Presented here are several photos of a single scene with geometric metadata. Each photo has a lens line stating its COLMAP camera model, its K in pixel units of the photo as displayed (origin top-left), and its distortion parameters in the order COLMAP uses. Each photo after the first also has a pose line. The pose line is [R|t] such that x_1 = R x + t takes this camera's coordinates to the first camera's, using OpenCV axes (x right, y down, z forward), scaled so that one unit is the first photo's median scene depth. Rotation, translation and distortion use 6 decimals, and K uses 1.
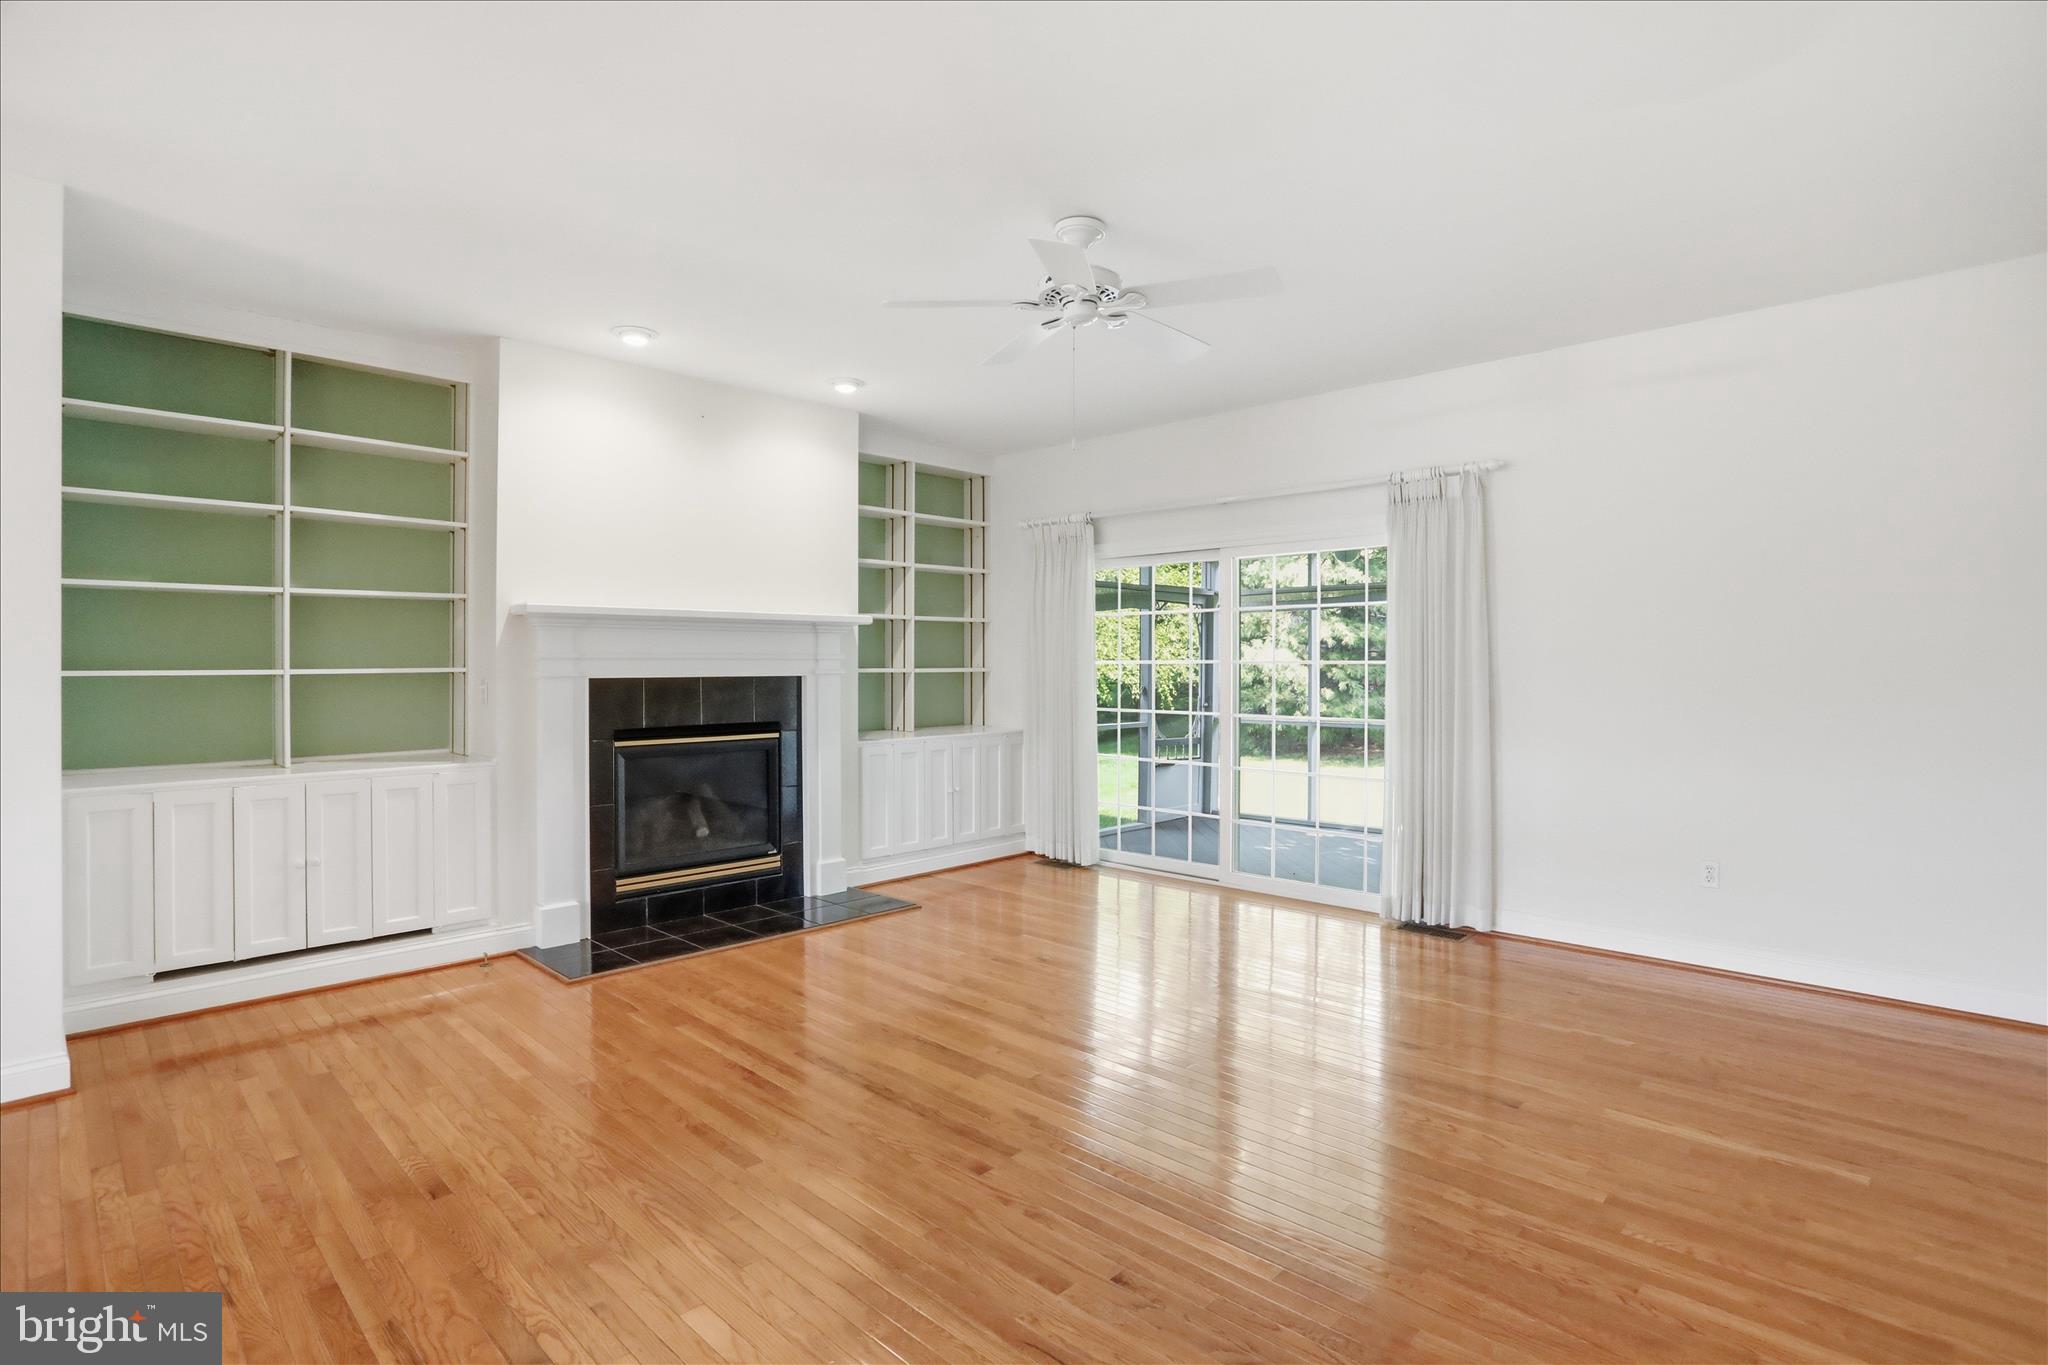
lens RADIAL K [[993.7, 0, 1021.4], [0, 993.7, 686.0], [0, 0, 1]] dist [-0.054240, 0.021126]
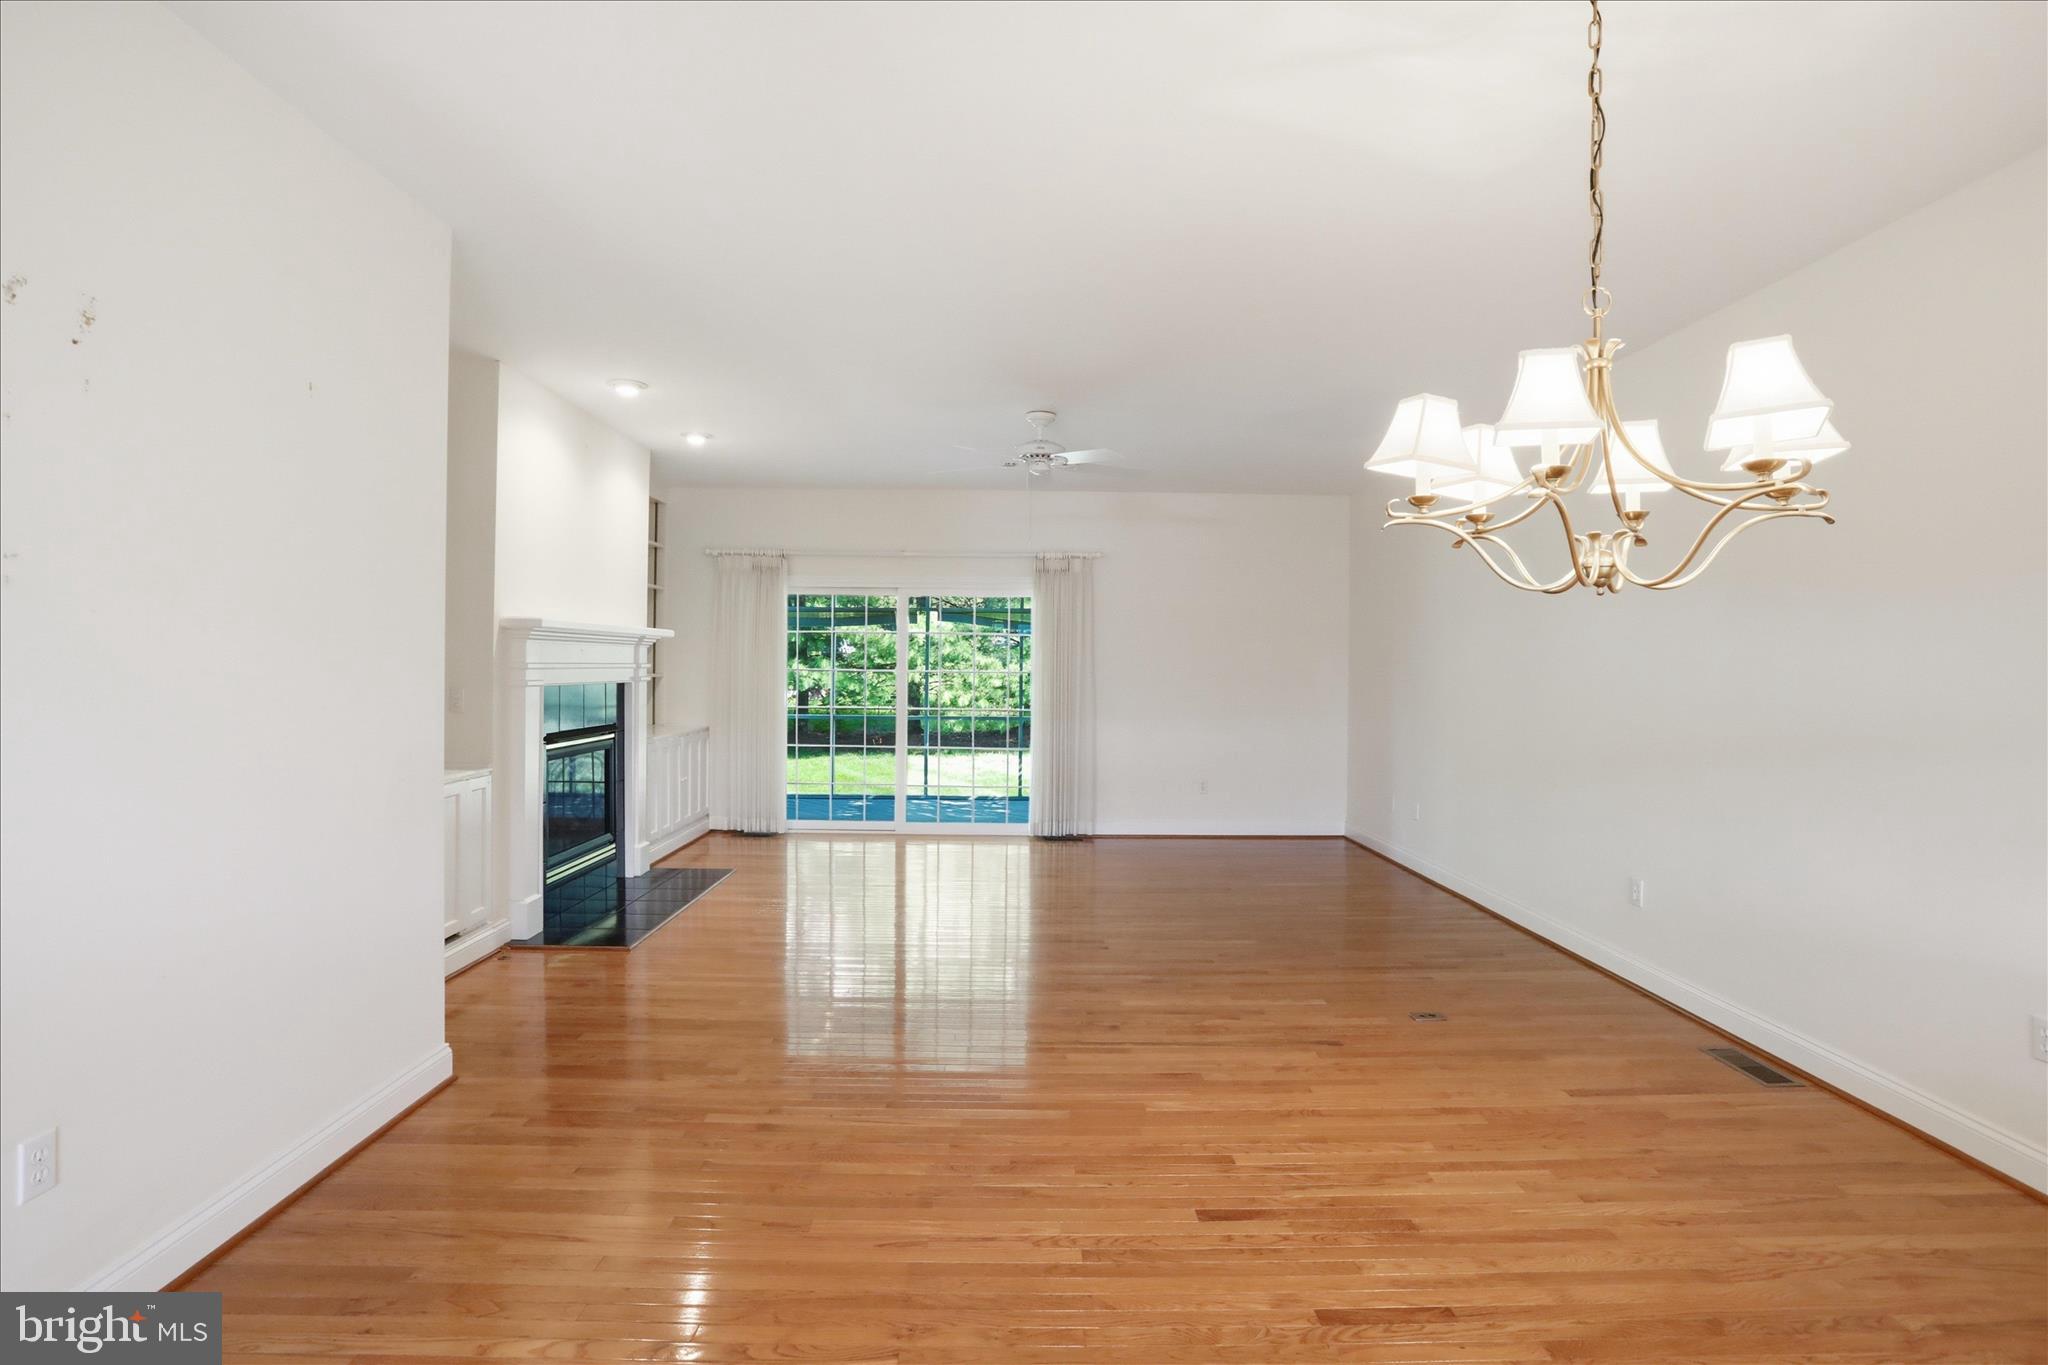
lens RADIAL K [[993.7, 0, 1026.9], [0, 993.7, 670.4], [0, 0, 1]] dist [-0.054240, 0.021126]
pose [[0.722651, 0.003627, 0.691204, -0.725363], [0.004567, 0.999939, -0.010022, -0.011123], [-0.691198, 0.010399, 0.722590, -0.133148]]
